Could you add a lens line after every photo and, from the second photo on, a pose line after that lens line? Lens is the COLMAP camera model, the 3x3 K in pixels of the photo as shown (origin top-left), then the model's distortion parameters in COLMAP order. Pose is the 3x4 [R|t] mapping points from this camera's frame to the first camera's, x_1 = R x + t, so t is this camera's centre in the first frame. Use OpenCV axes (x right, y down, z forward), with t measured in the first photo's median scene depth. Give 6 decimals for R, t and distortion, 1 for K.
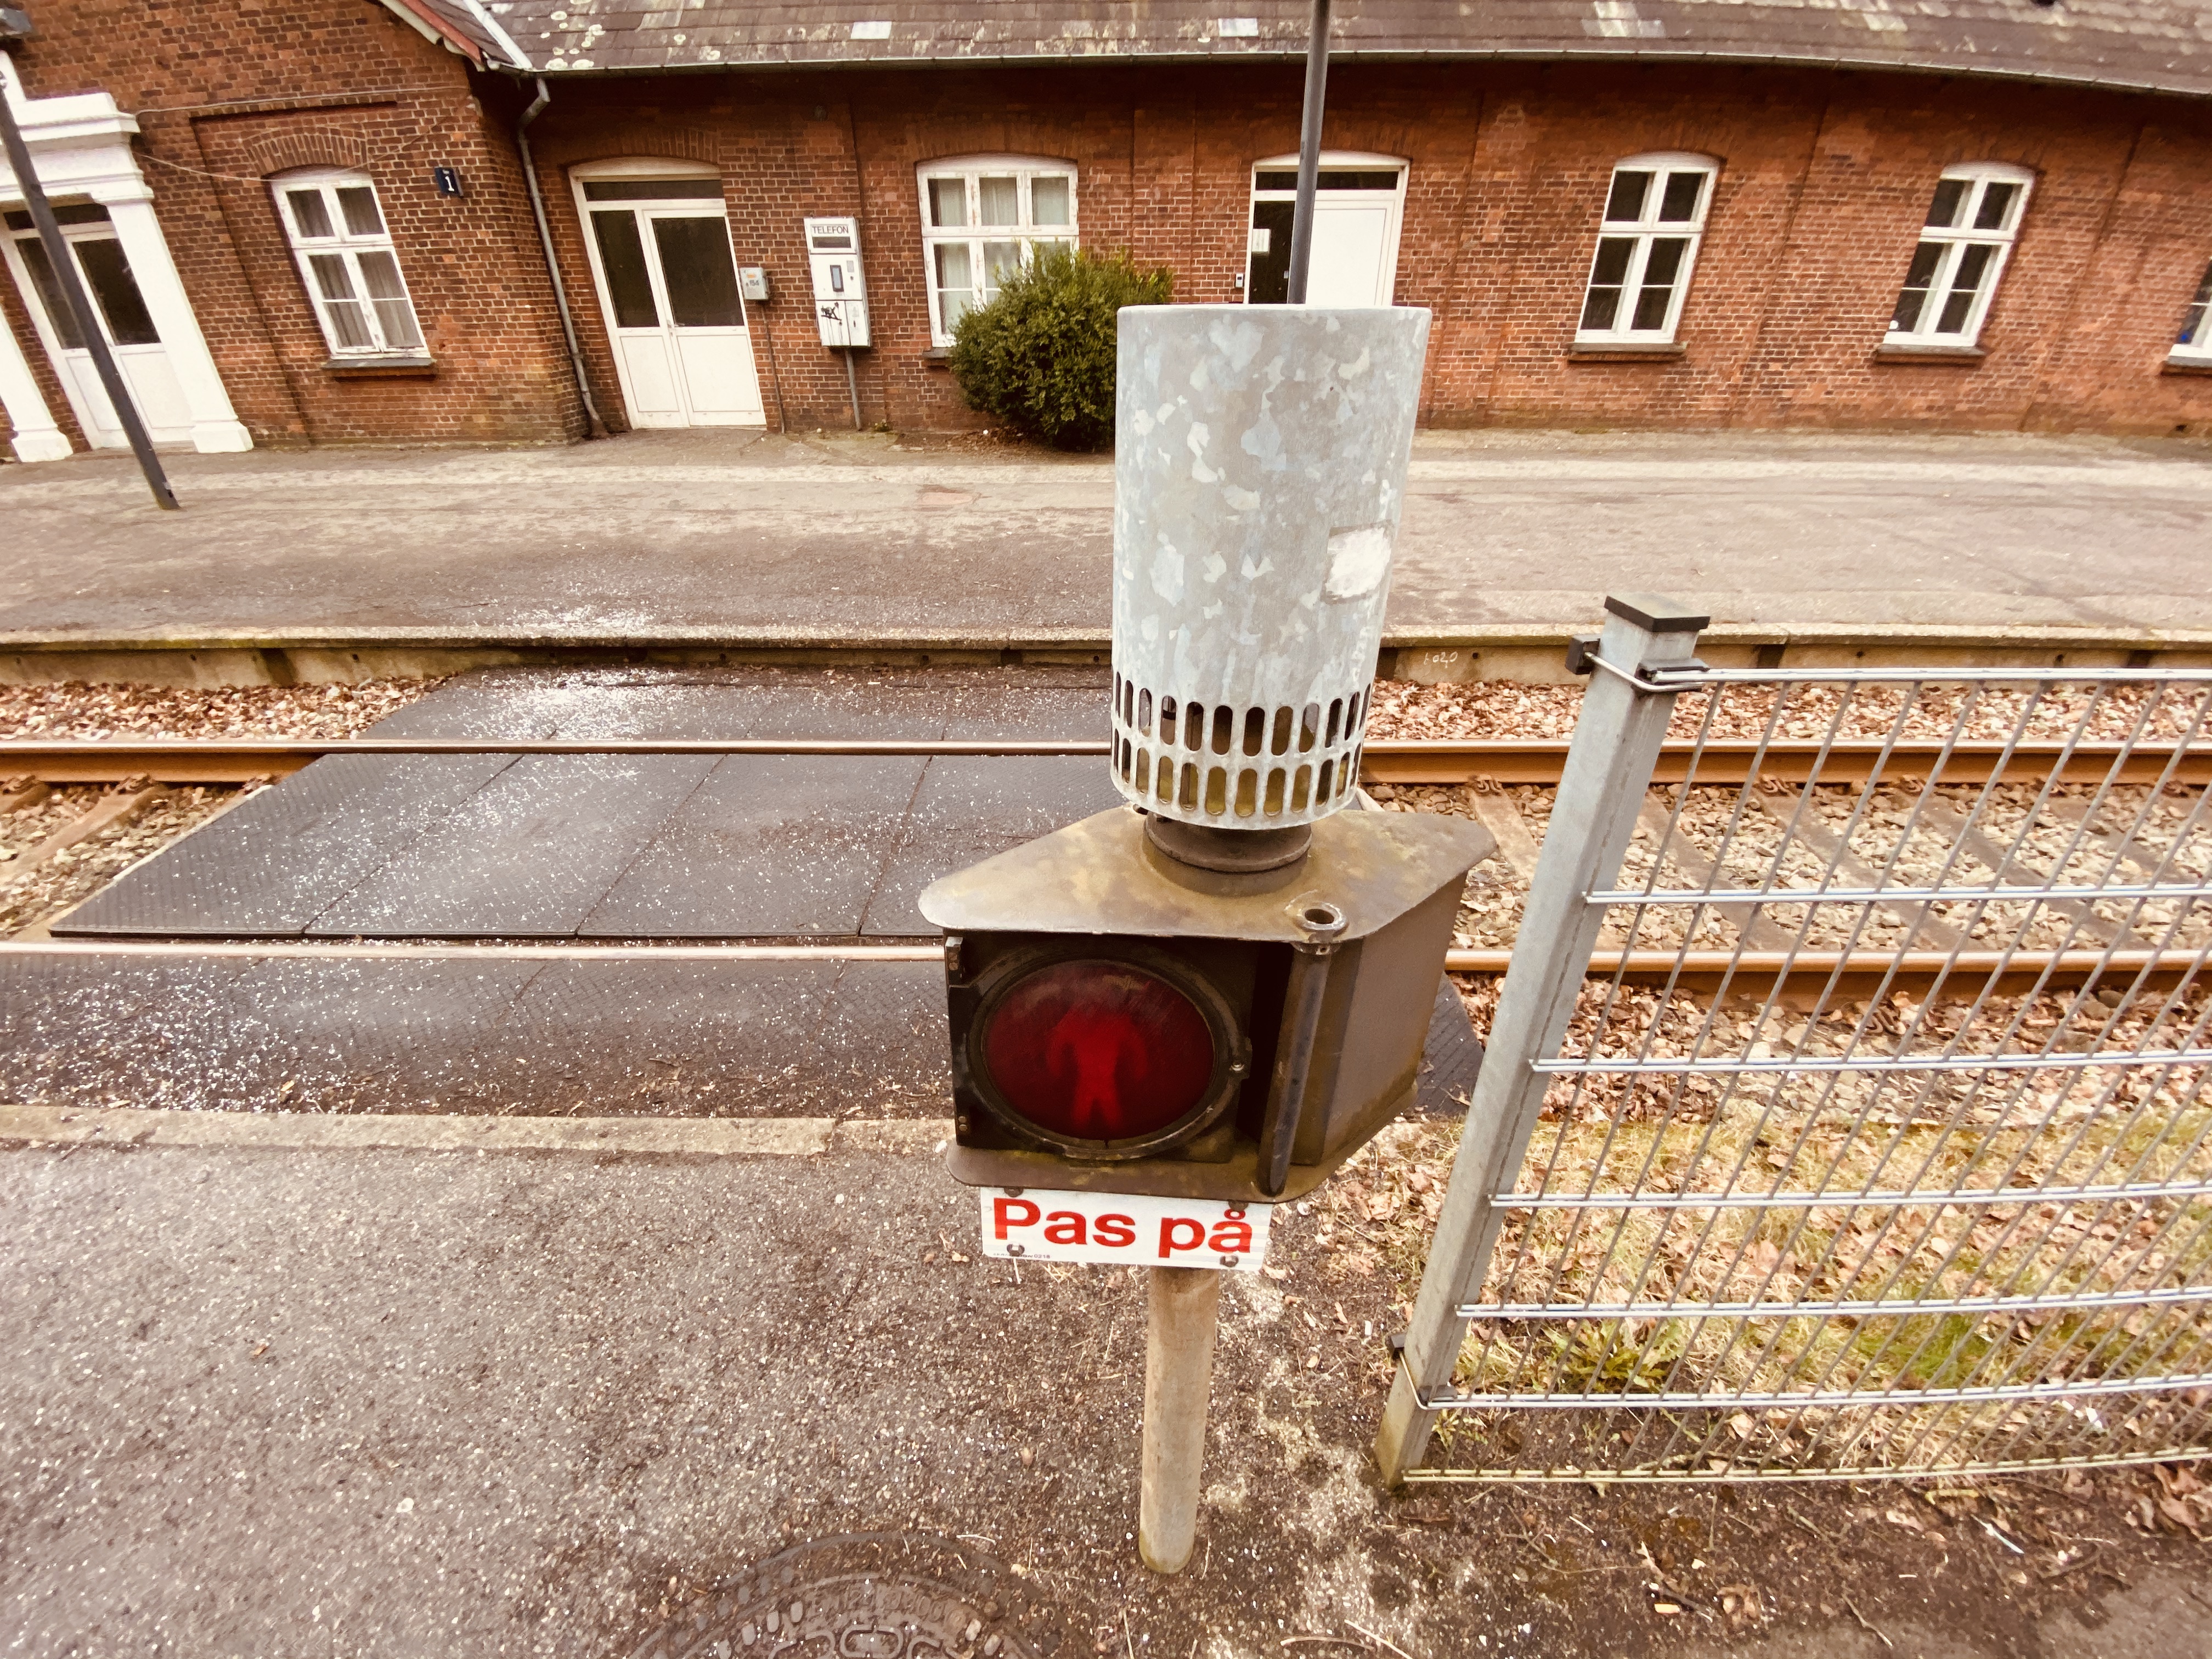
lens RADIAL K [[899.9, 0, 1107.0], [0, 899.9, 836.1], [0, 0, 1]] dist [0.021251, -0.020733]
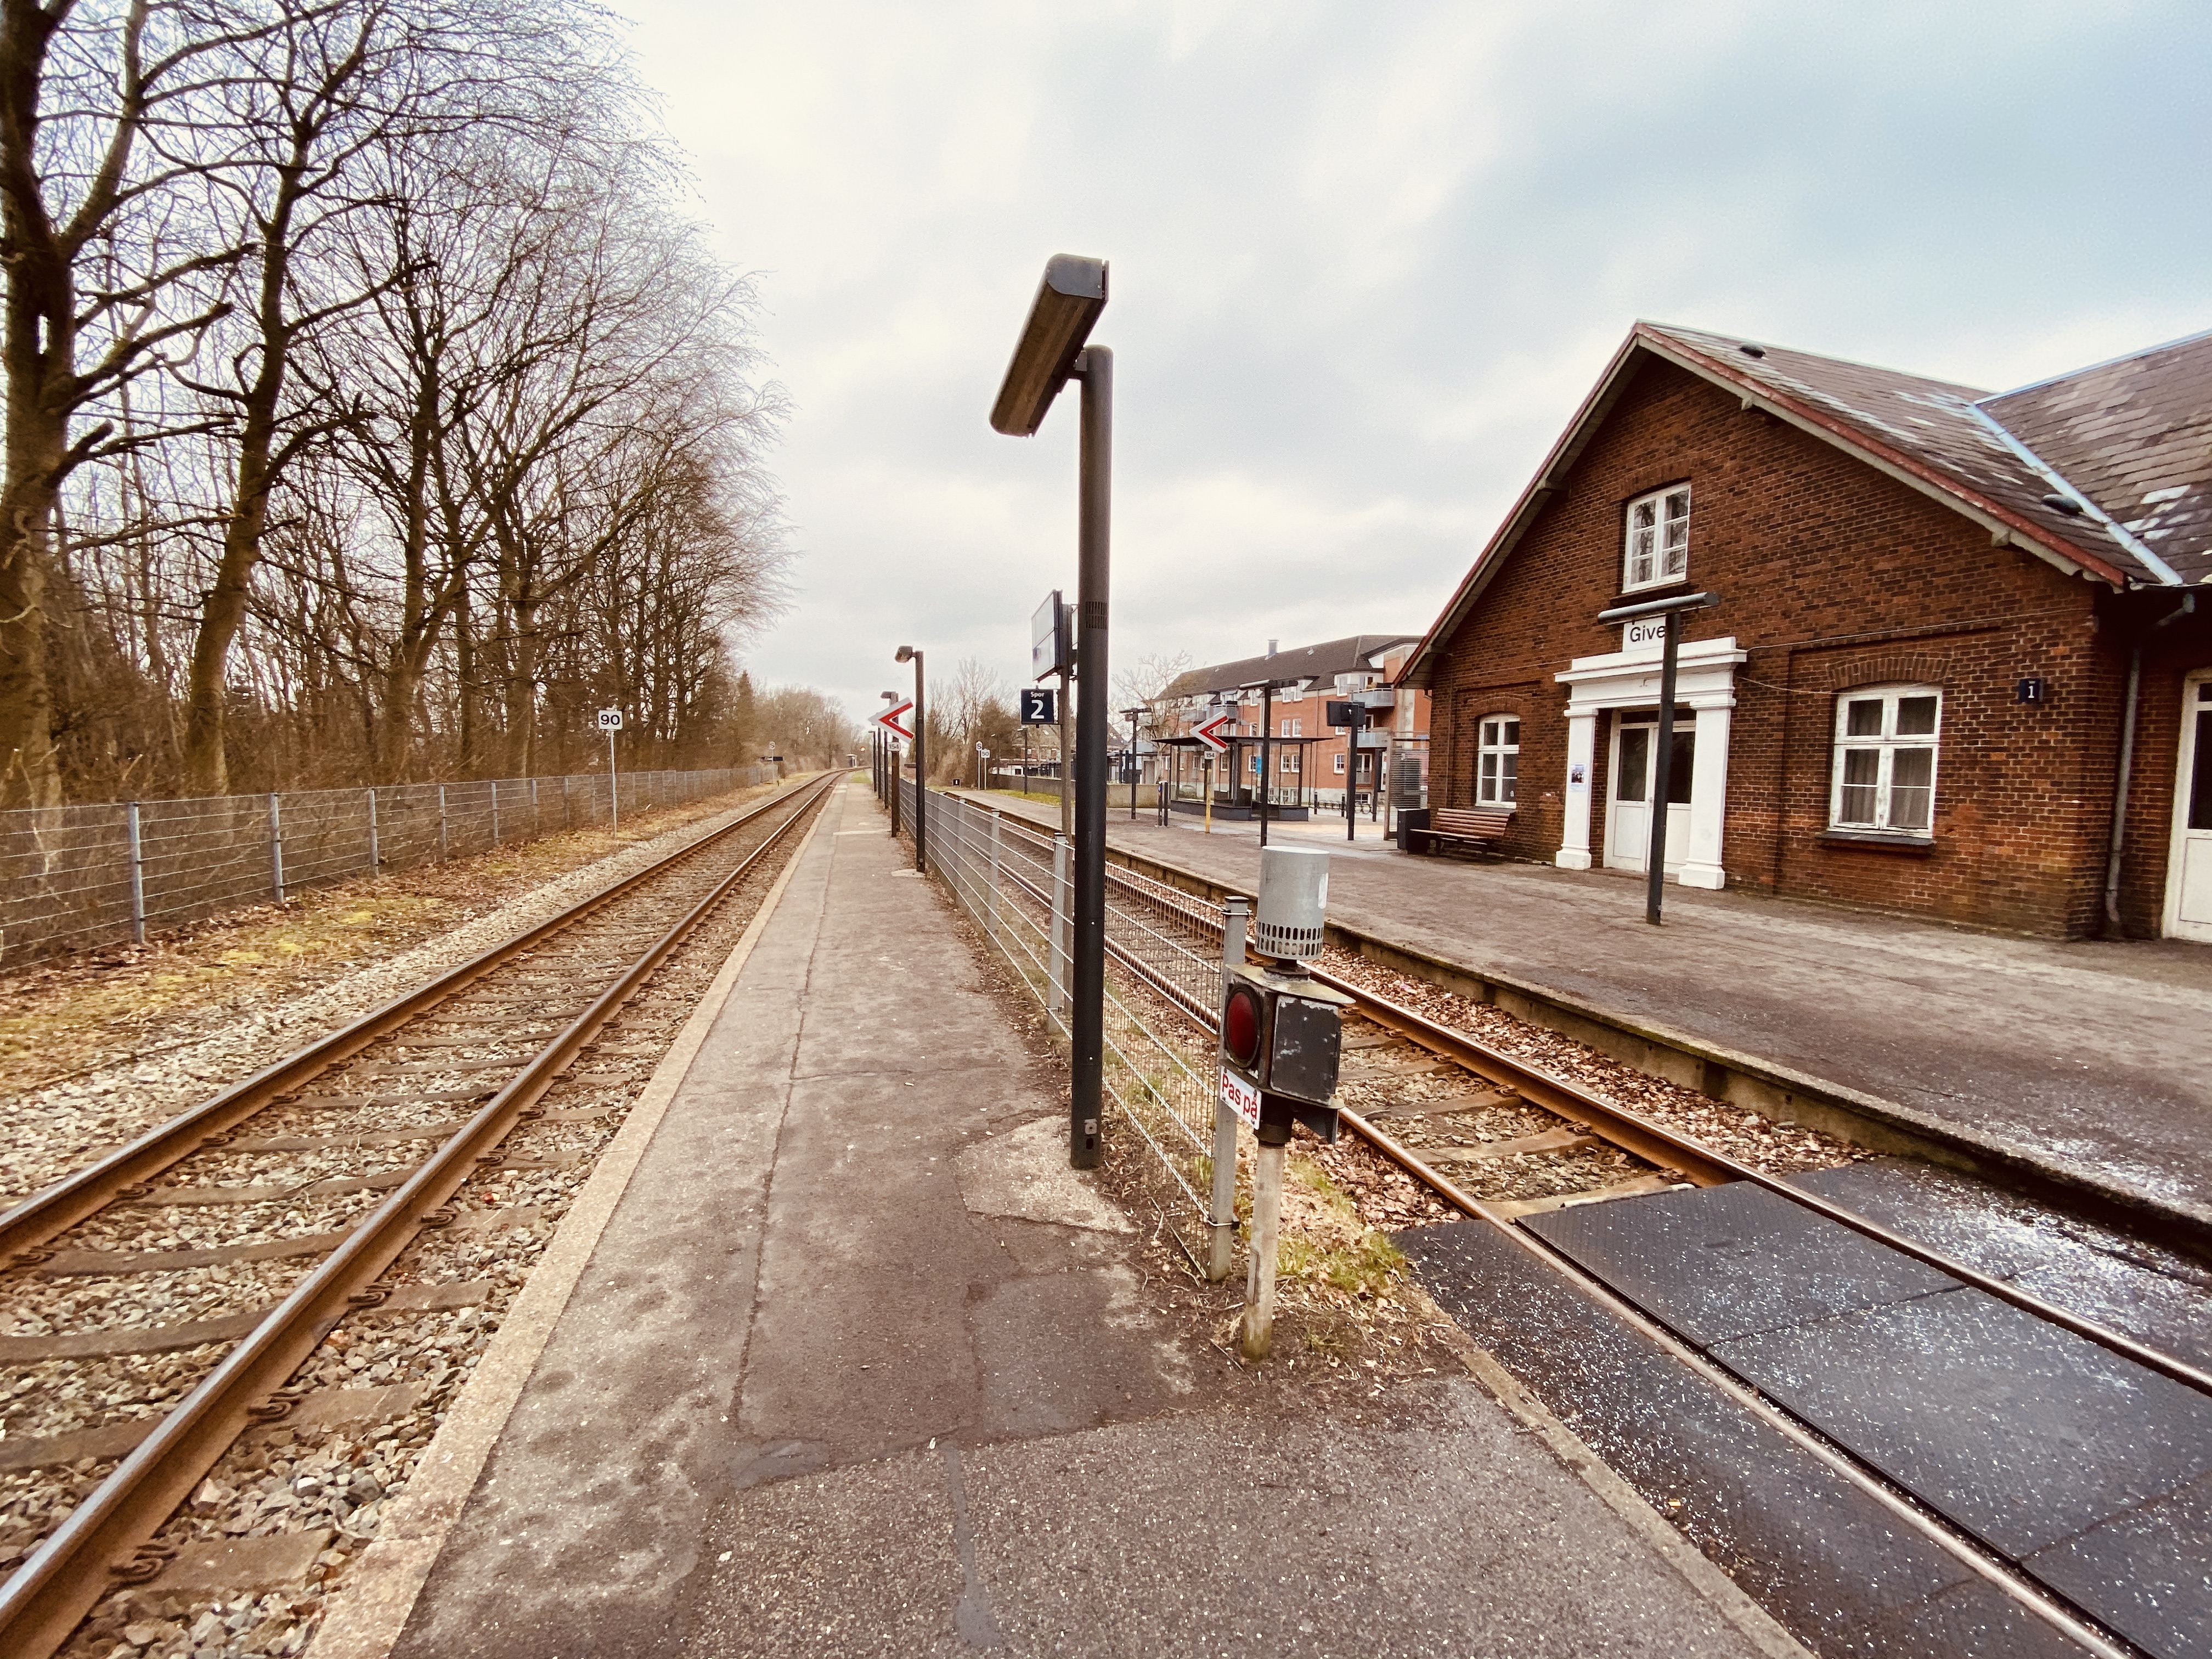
lens RADIAL K [[899.9, 0, 1107.0], [0, 899.9, 836.1], [0, 0, 1]] dist [0.021251, -0.020733]
pose [[0.283758, 0.087860, -0.954862, -0.051396], [-0.506670, 0.859169, -0.071513, 0.008057], [0.814105, 0.504093, 0.288312, -0.049971]]
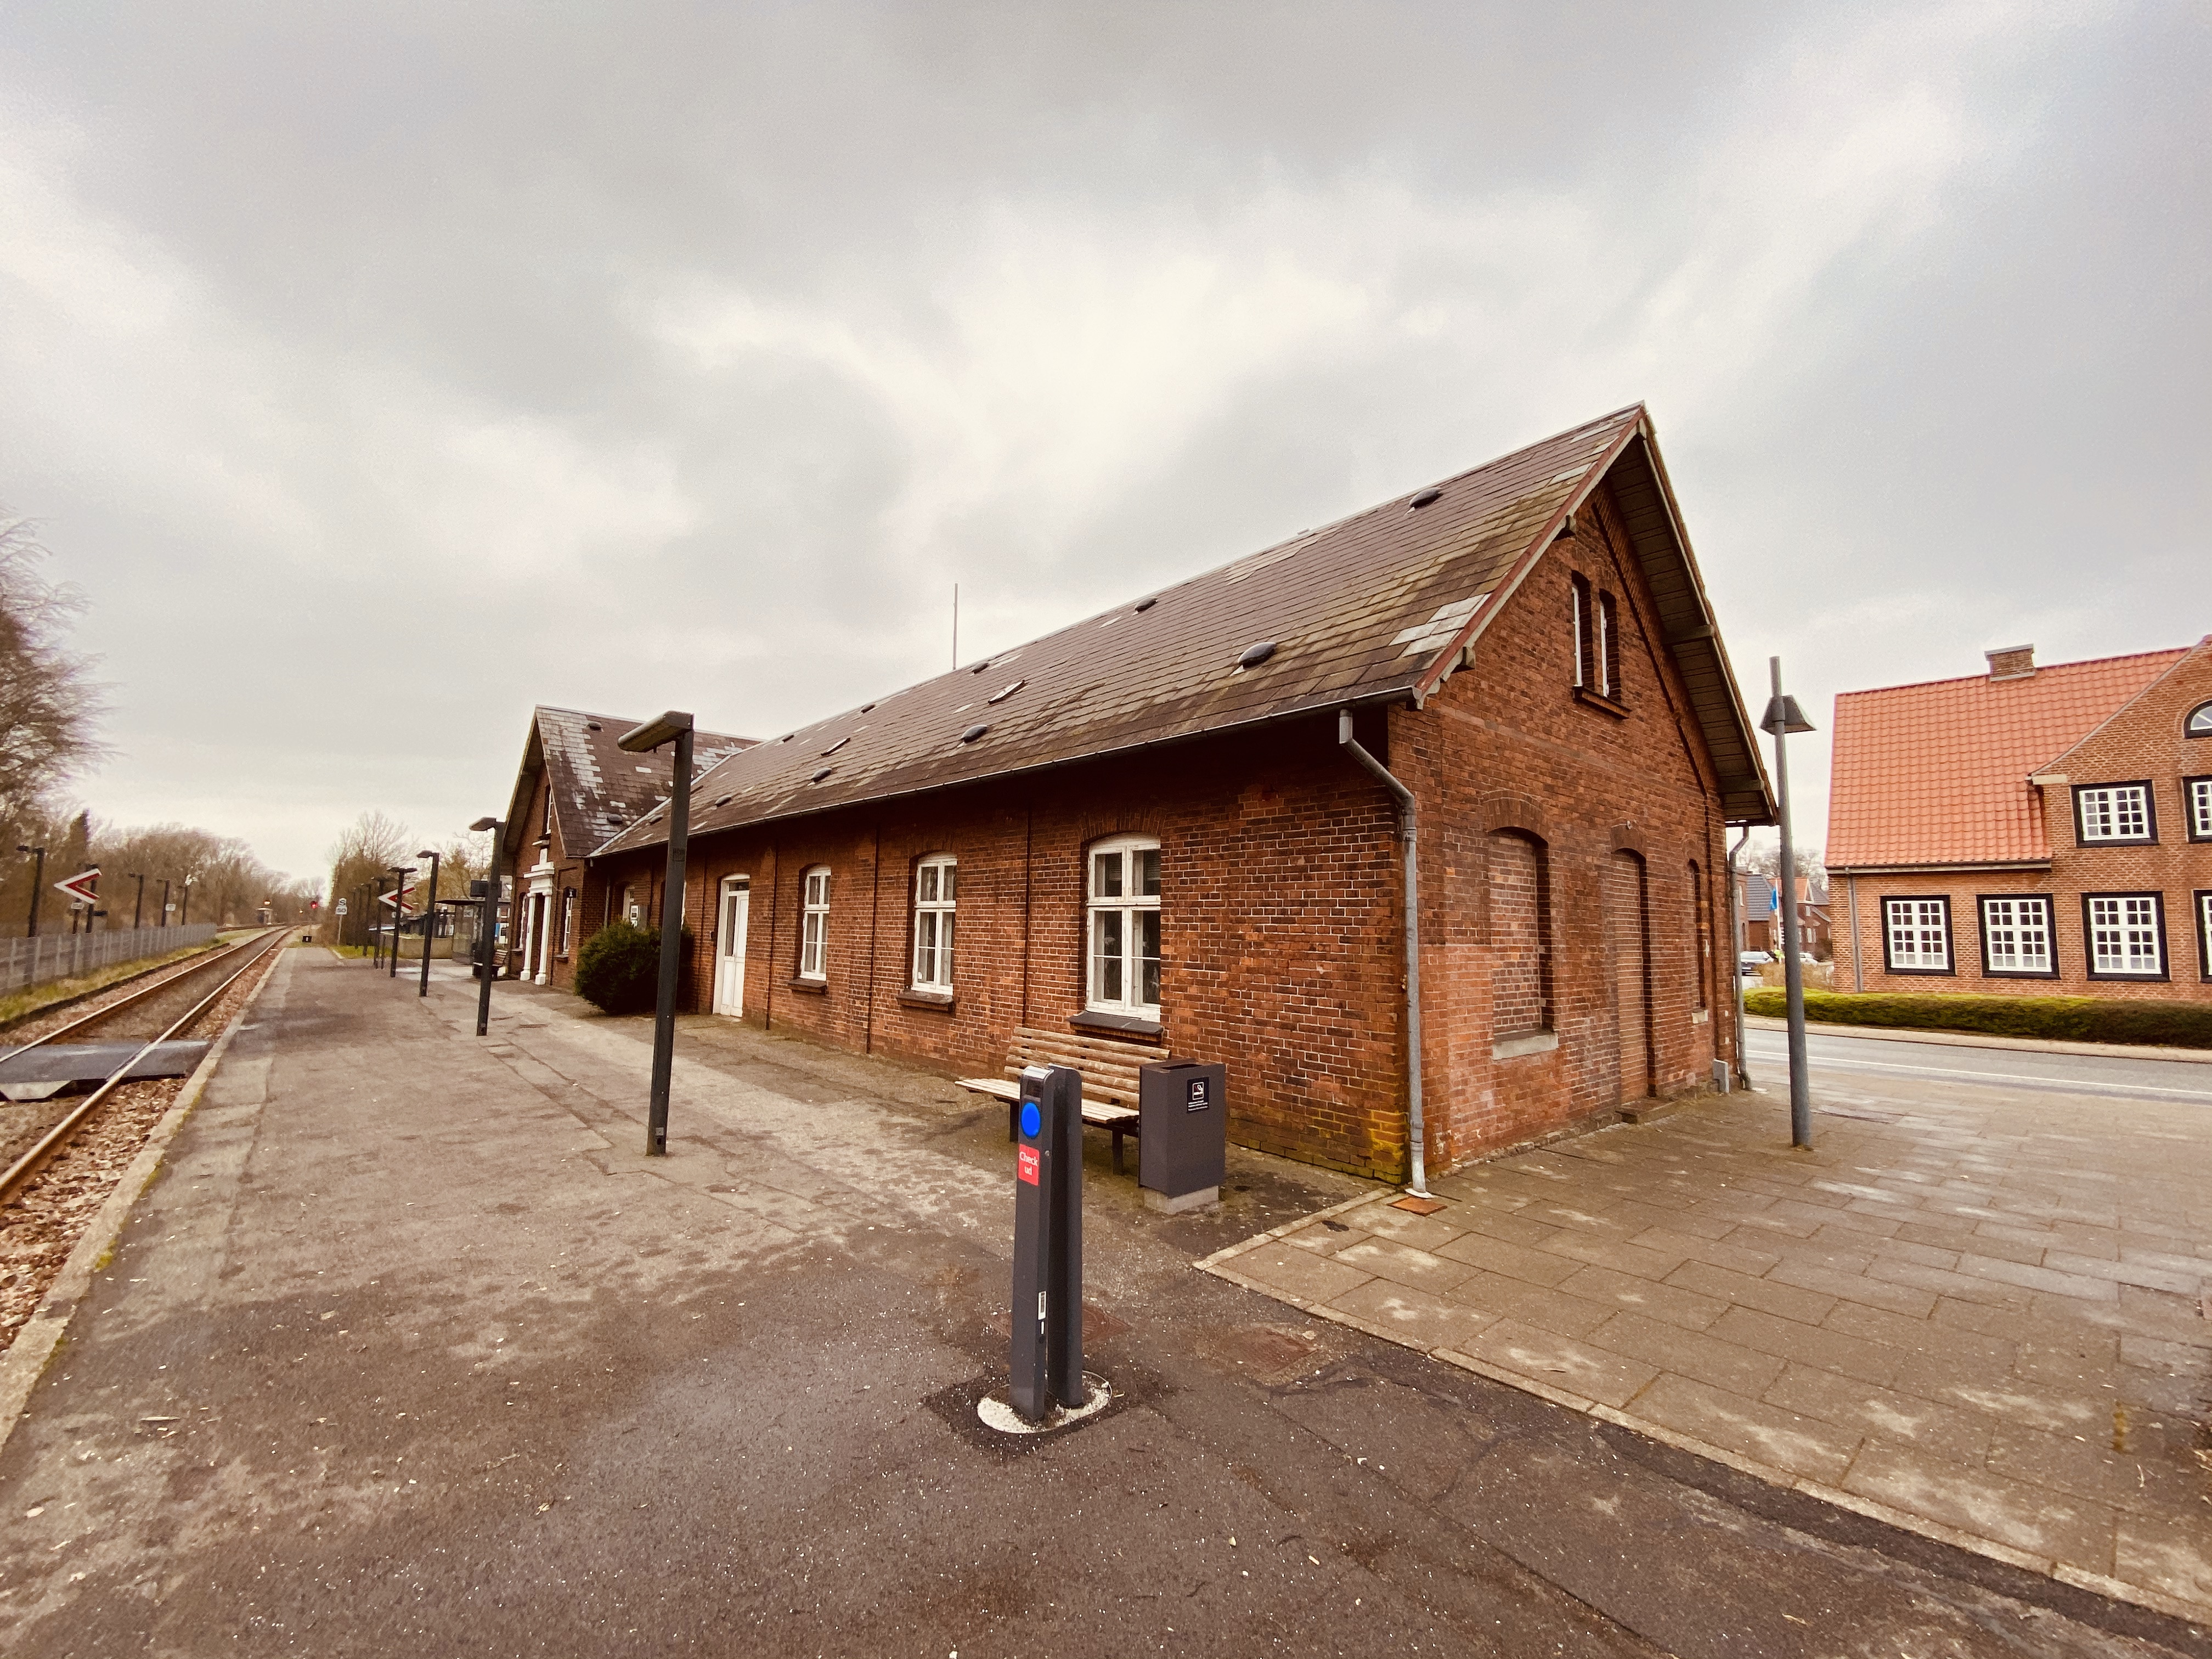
lens RADIAL K [[899.9, 0, 1107.0], [0, 899.9, 836.1], [0, 0, 1]] dist [0.021251, -0.020733]
pose [[0.664593, -0.063208, -0.744528, 2.250173], [-0.396129, 0.815062, -0.422795, -0.382286], [0.633560, 0.575915, 0.516646, 0.536610]]
